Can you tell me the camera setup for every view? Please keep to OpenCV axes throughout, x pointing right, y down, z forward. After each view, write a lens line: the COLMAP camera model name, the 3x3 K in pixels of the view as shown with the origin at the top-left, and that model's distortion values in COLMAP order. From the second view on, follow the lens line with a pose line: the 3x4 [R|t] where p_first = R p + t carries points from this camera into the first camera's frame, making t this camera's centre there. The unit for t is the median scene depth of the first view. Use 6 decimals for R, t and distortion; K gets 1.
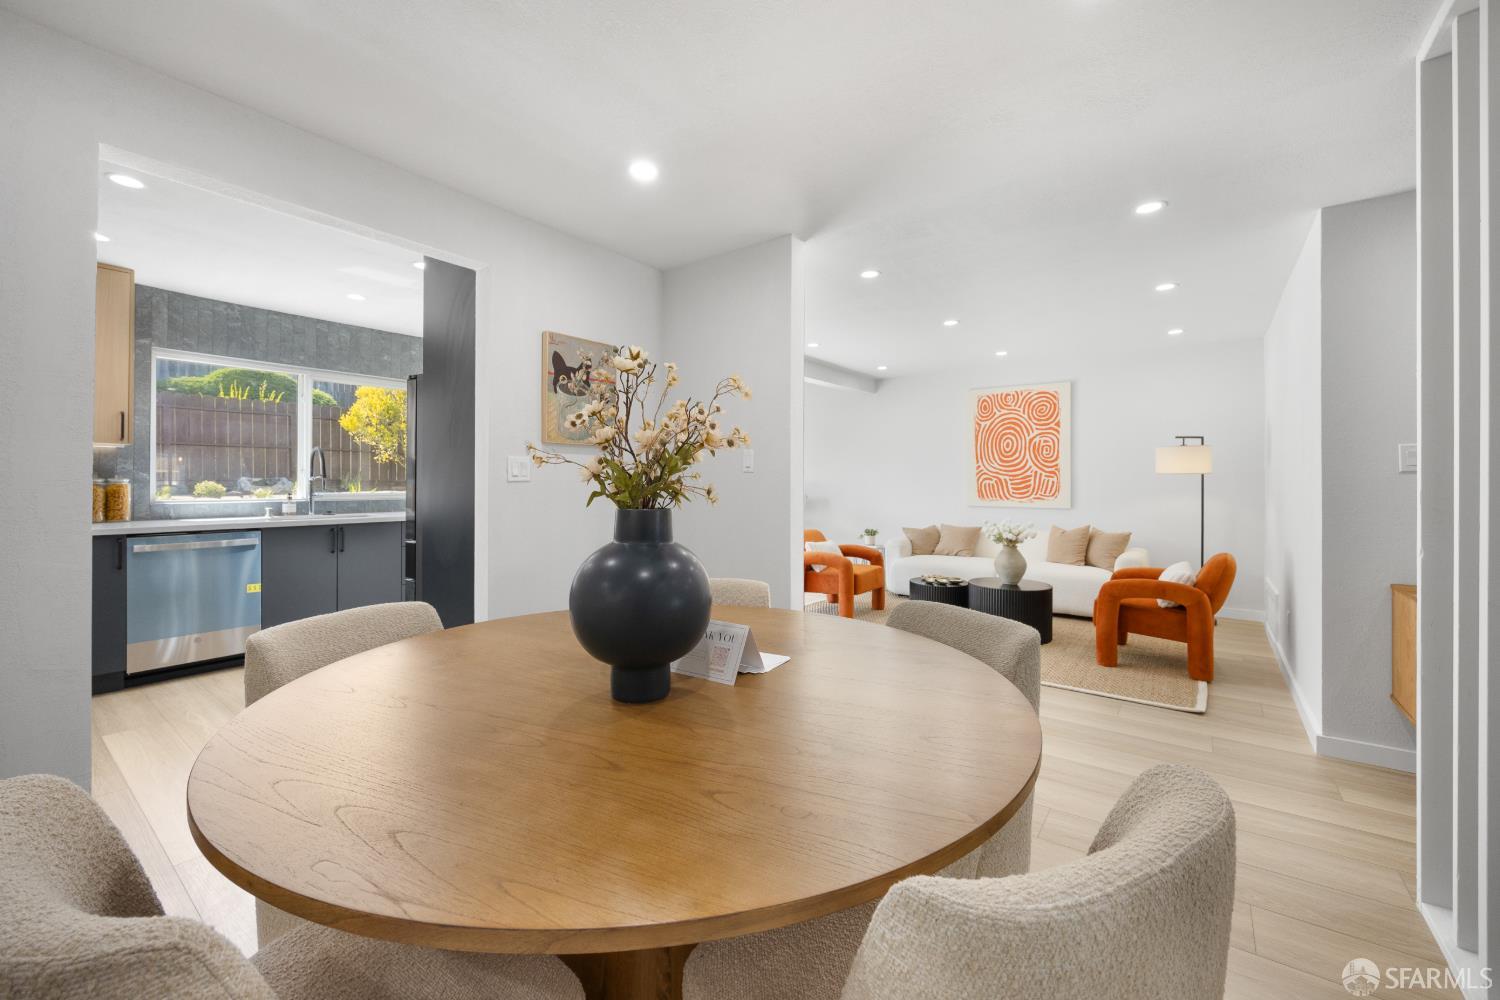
lens RADIAL K [[594.8, 0, 750.0], [0, 594.8, 500.0], [0, 0, 1]] dist [0.001877, -0.000123]
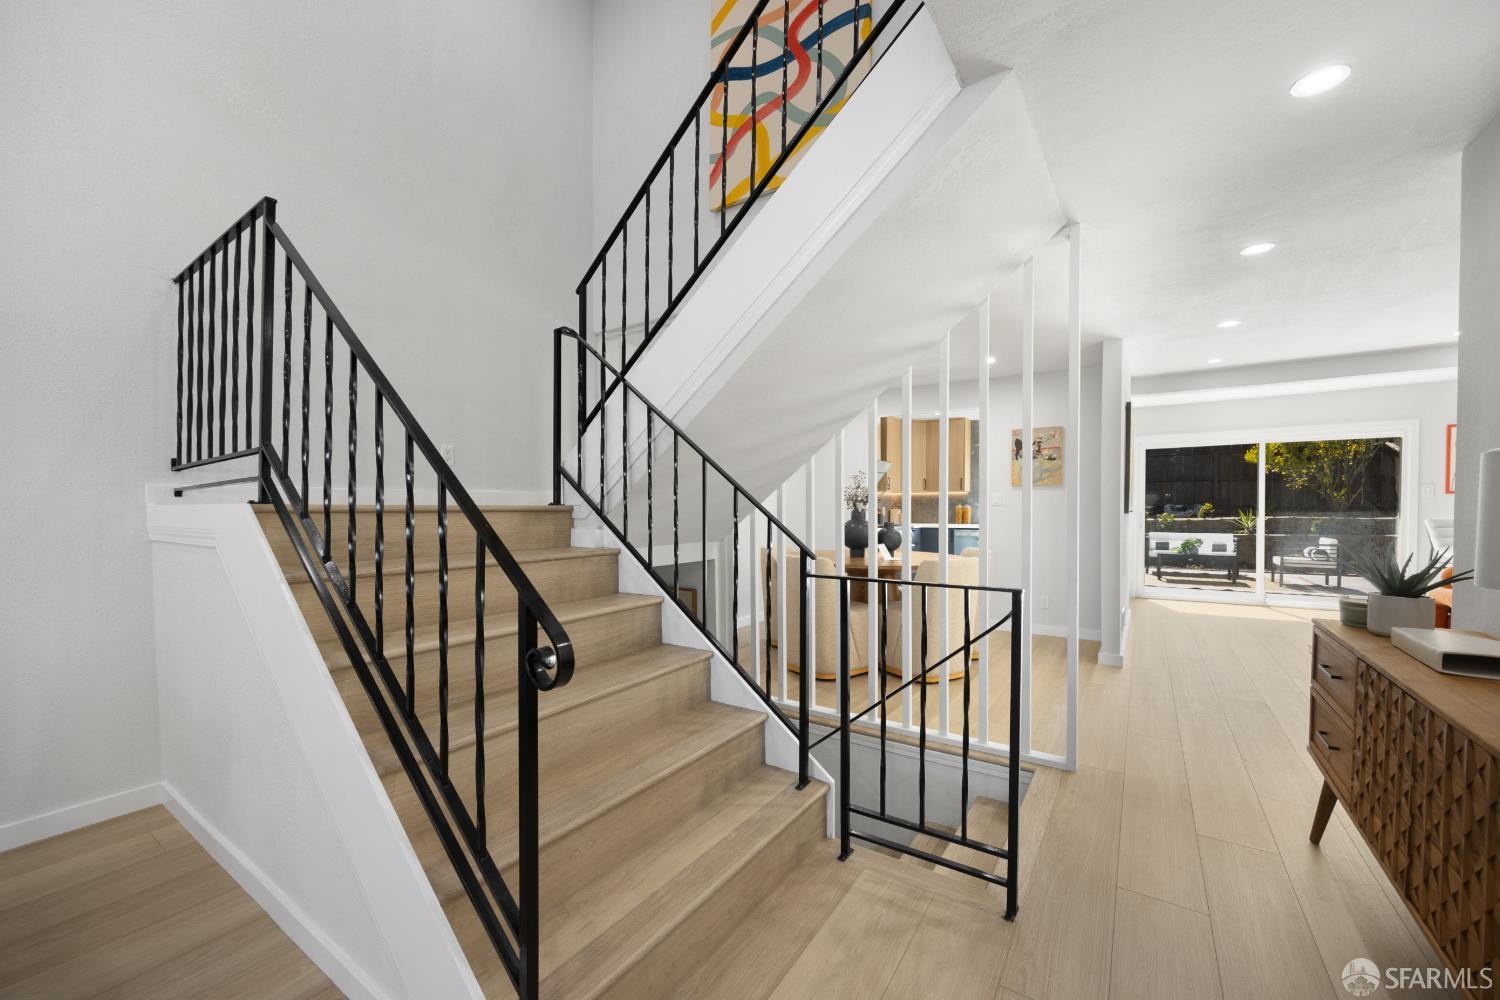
lens RADIAL K [[594.8, 0, 750.0], [0, 594.8, 500.0], [0, 0, 1]] dist [0.001877, -0.000123]
pose [[0.050856, -0.014357, -0.998603, 1.501227], [-0.030257, 0.999416, -0.015909, 0.008338], [0.998248, 0.031023, 0.050392, 0.029376]]
